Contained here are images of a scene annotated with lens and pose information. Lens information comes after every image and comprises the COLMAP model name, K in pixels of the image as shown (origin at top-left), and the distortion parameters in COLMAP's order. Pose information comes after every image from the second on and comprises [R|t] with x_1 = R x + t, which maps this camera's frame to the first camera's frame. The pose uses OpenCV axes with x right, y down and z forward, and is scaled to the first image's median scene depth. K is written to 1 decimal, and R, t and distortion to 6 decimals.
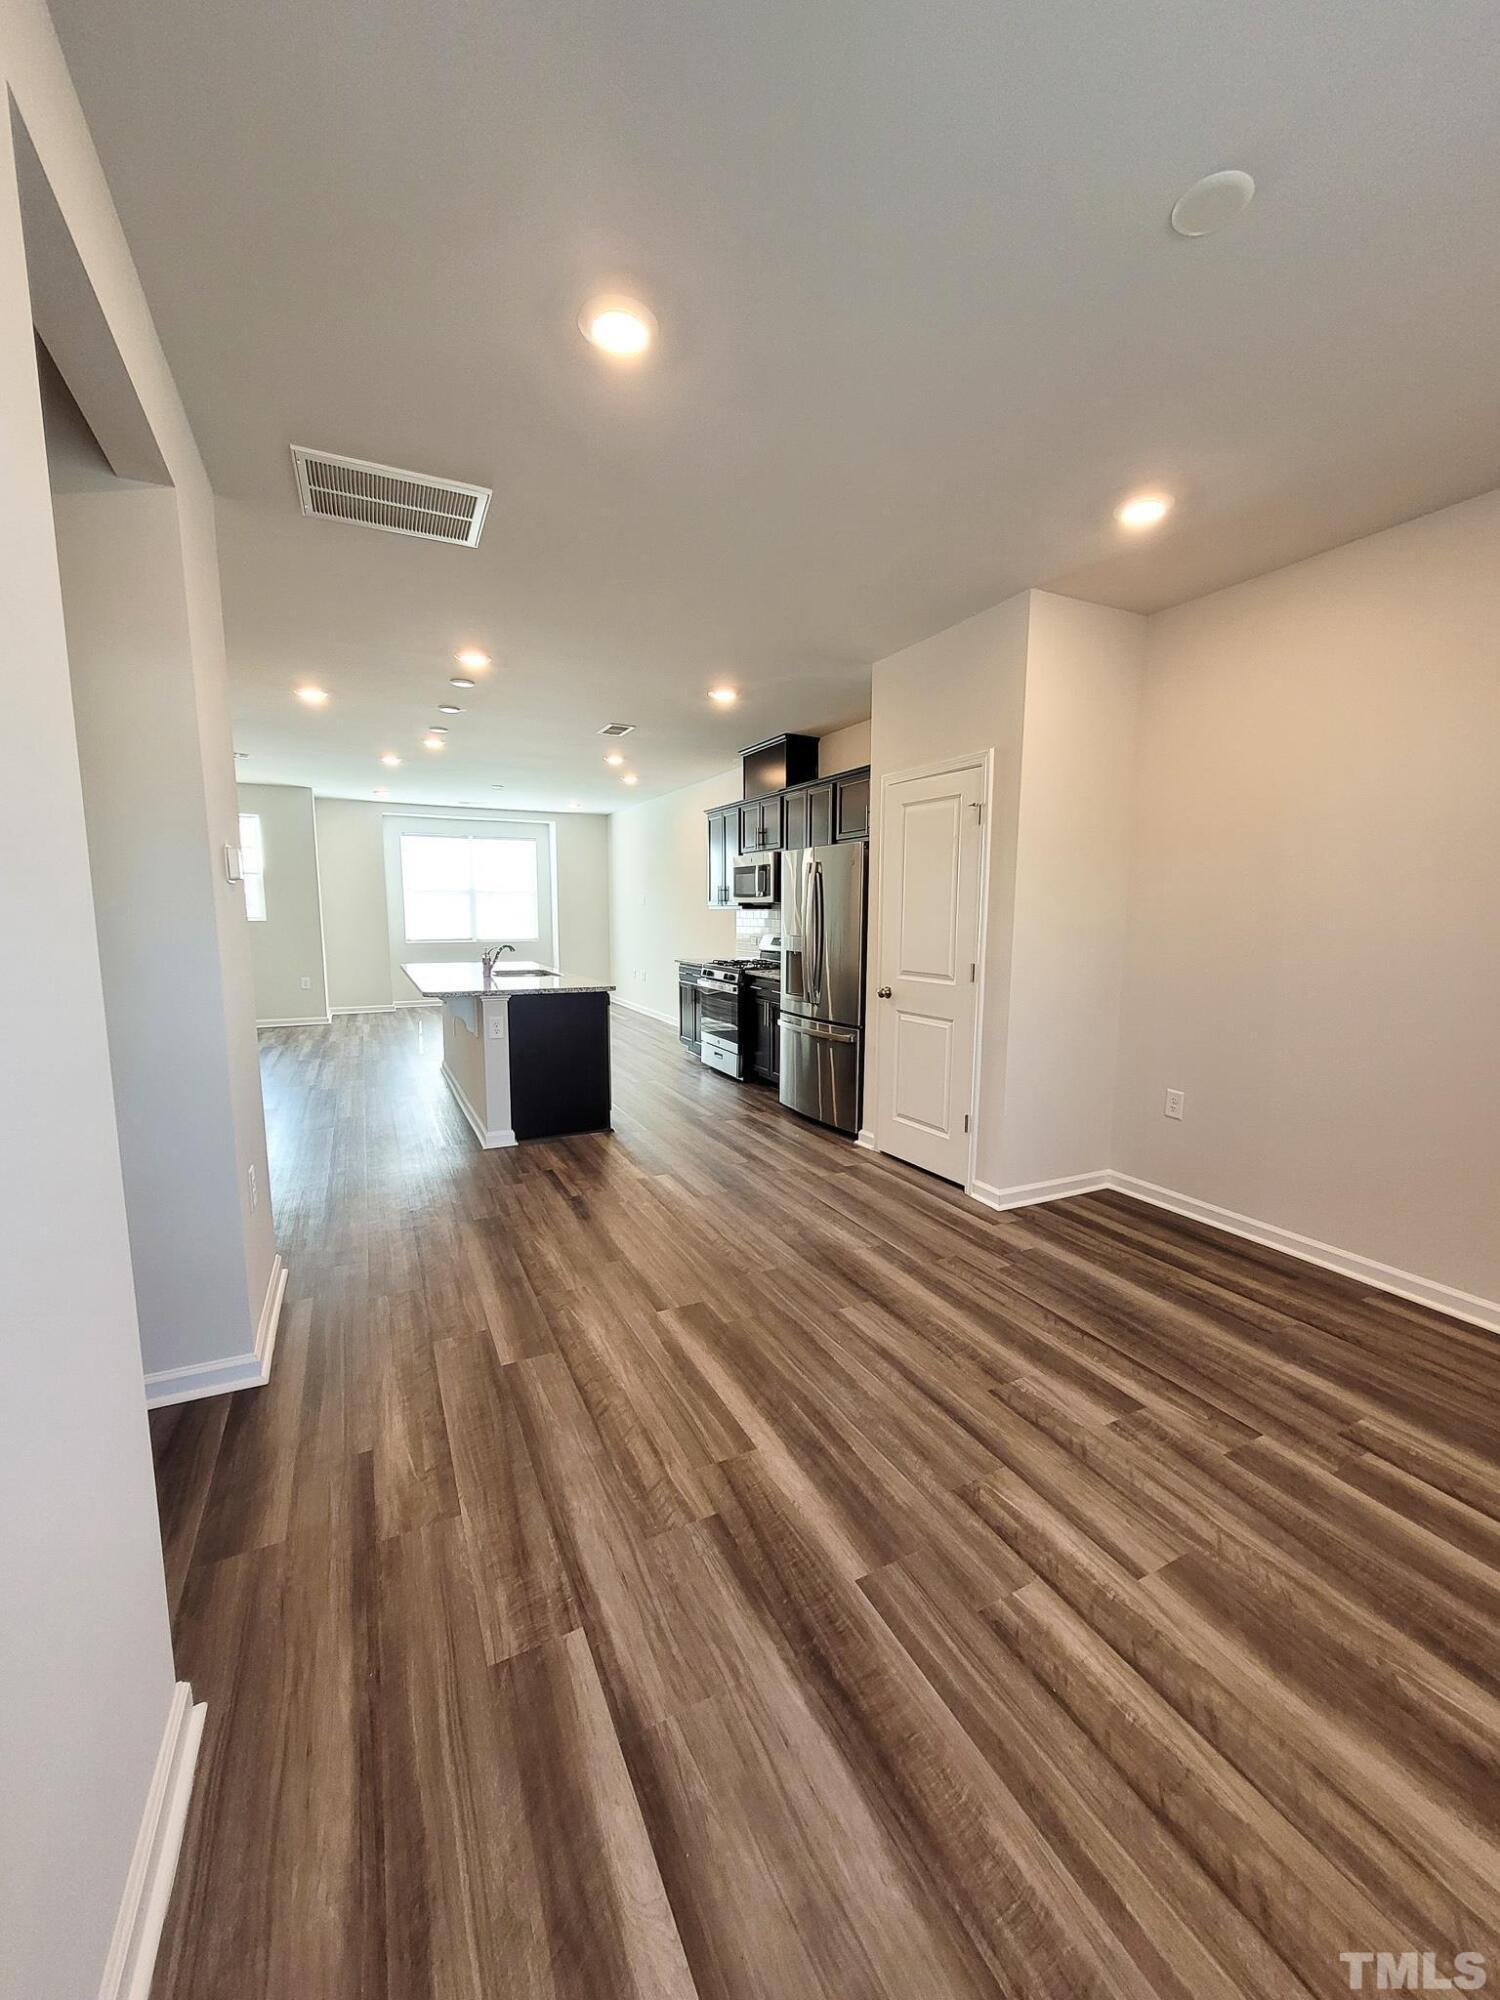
lens RADIAL K [[783.8, 0, 756.2], [0, 783.8, 1009.7], [0, 0, 1]] dist [0.002948, 0.000653]
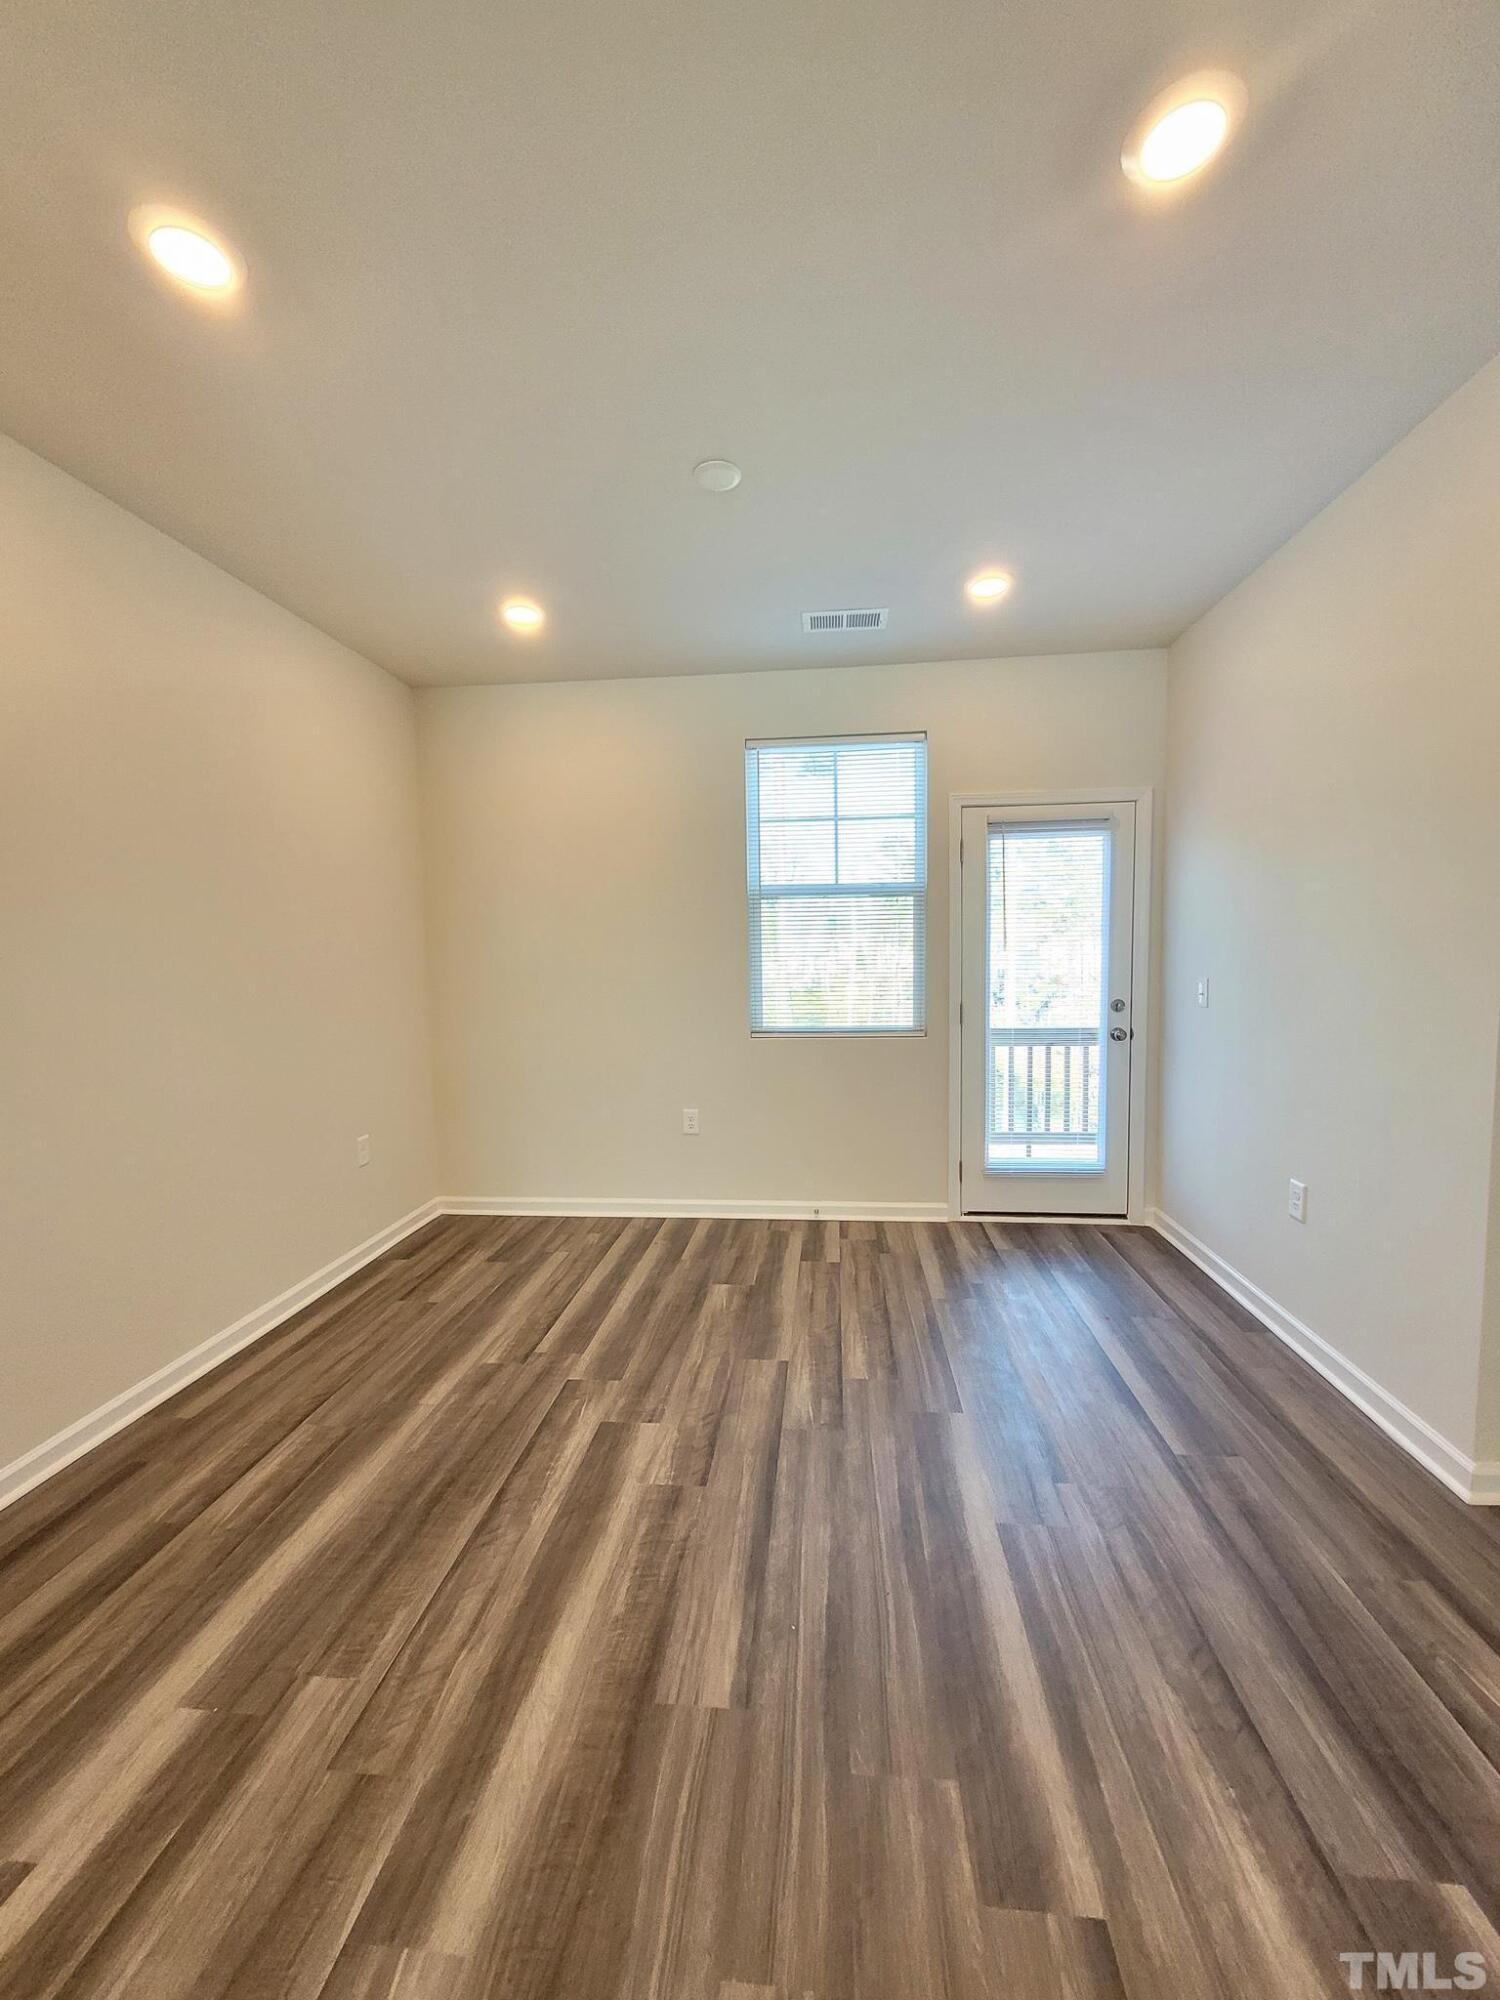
lens RADIAL K [[783.8, 0, 755.0], [0, 783.8, 1013.4], [0, 0, 1]] dist [0.002948, 0.000653]
pose [[-0.843318, -0.036005, 0.536207, -0.187387], [0.079534, 0.978405, 0.190783, -0.181390], [-0.531497, 0.203538, -0.822243, 1.429343]]
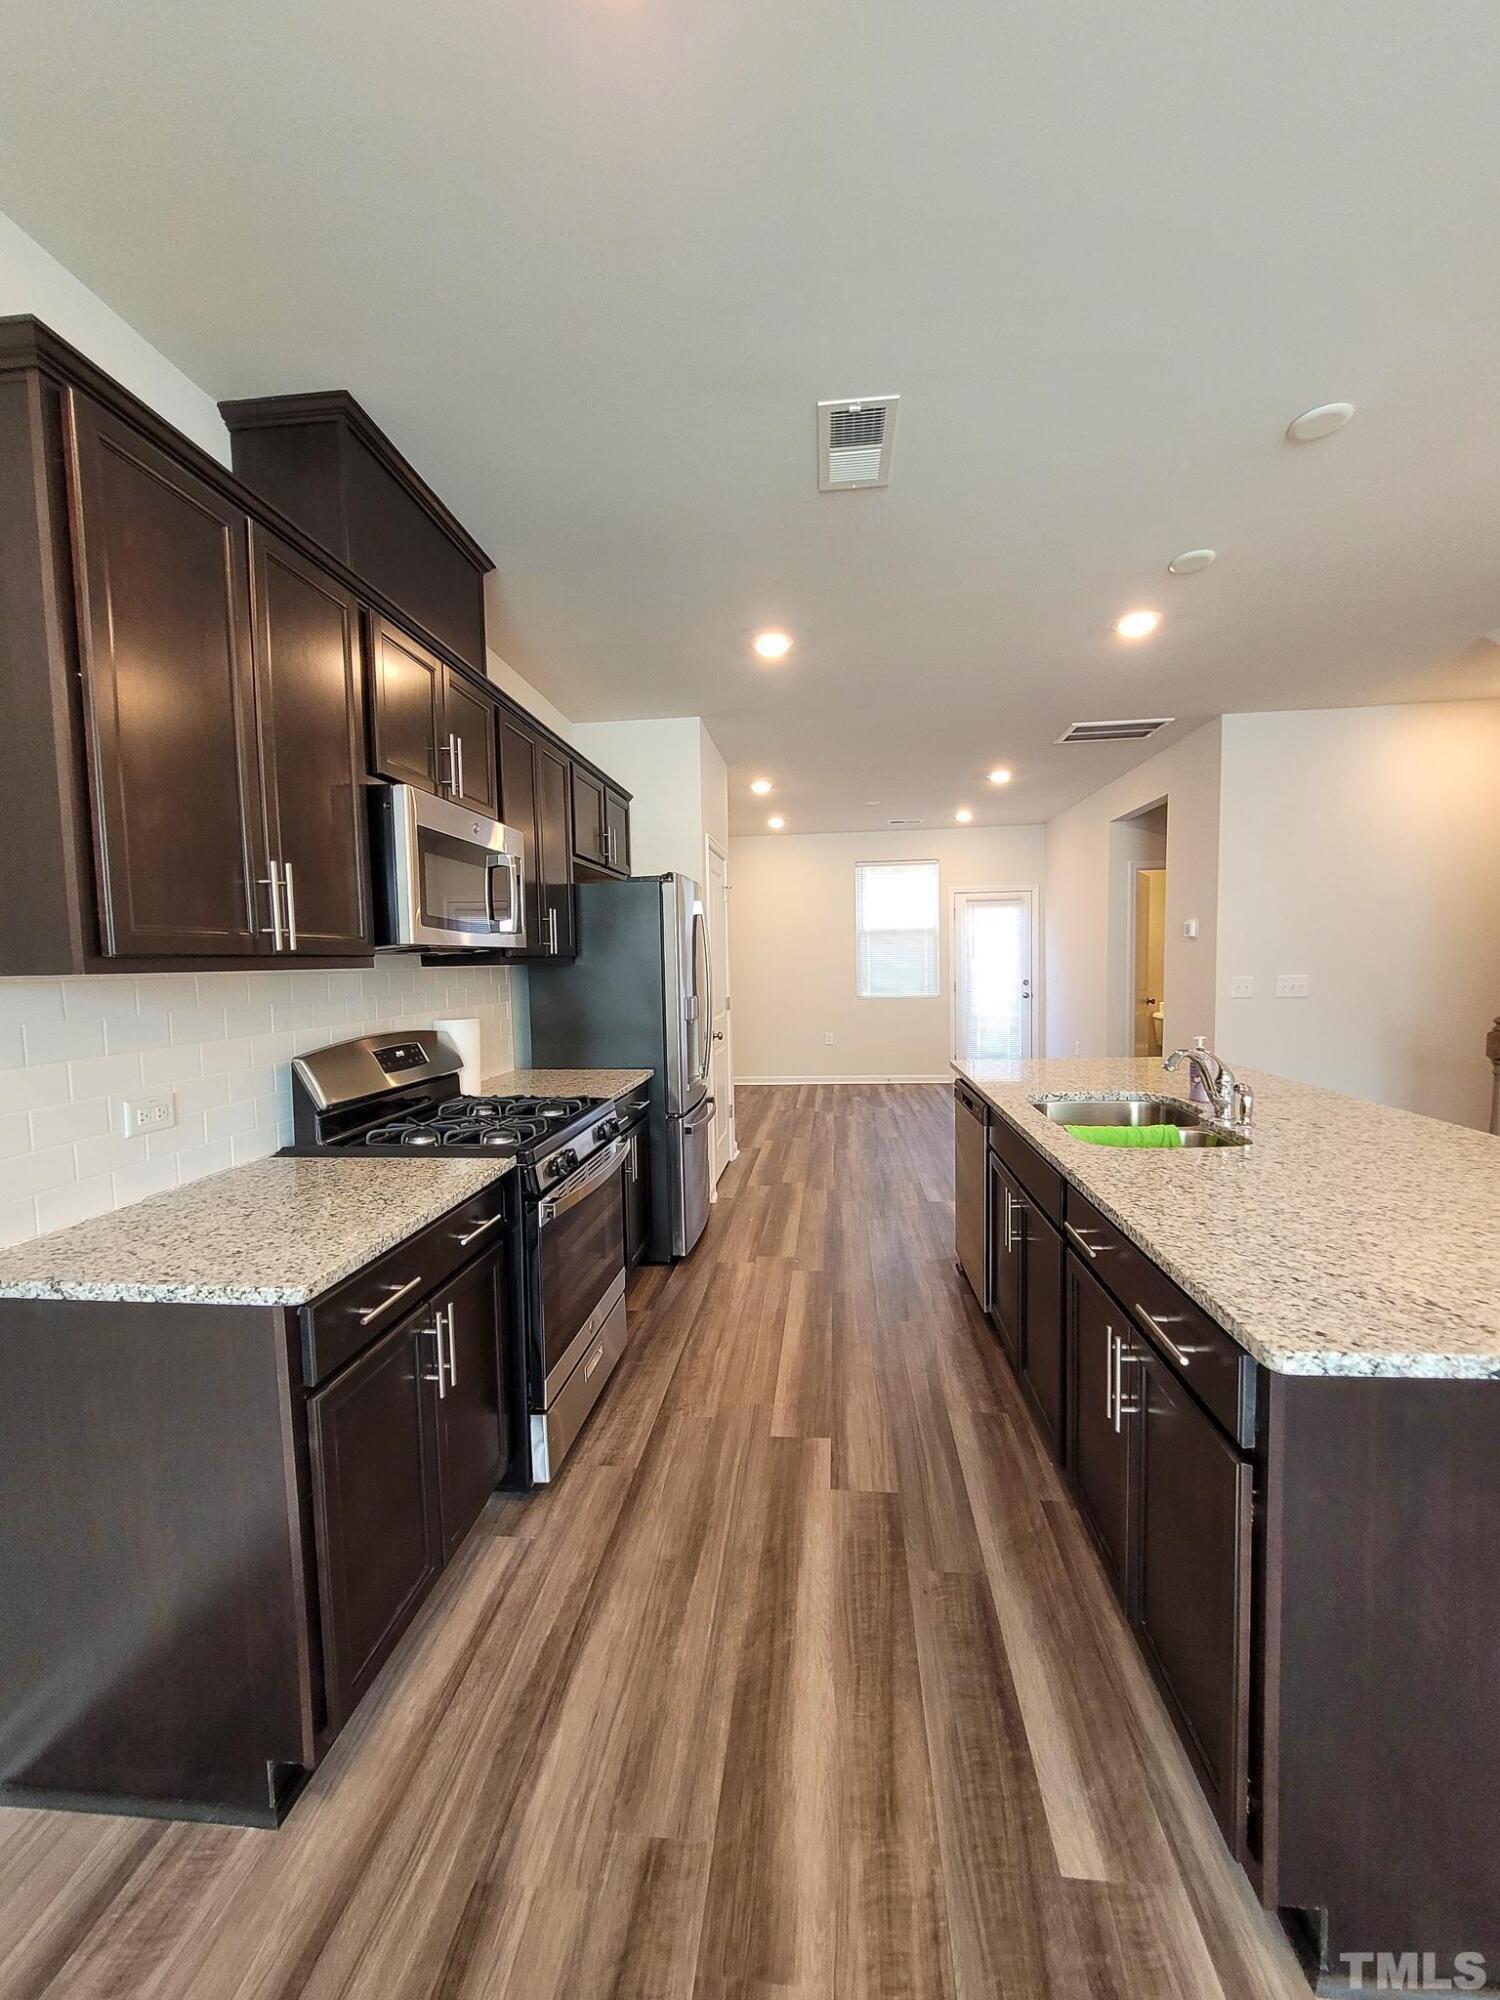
lens RADIAL K [[783.8, 0, 761.4], [0, 783.8, 1012.0], [0, 0, 1]] dist [0.002948, 0.000653]
pose [[-0.846984, -0.024299, 0.531063, -0.784472], [0.083138, 0.980610, 0.177462, -0.413159], [-0.525078, 0.194459, -0.828540, 3.180785]]
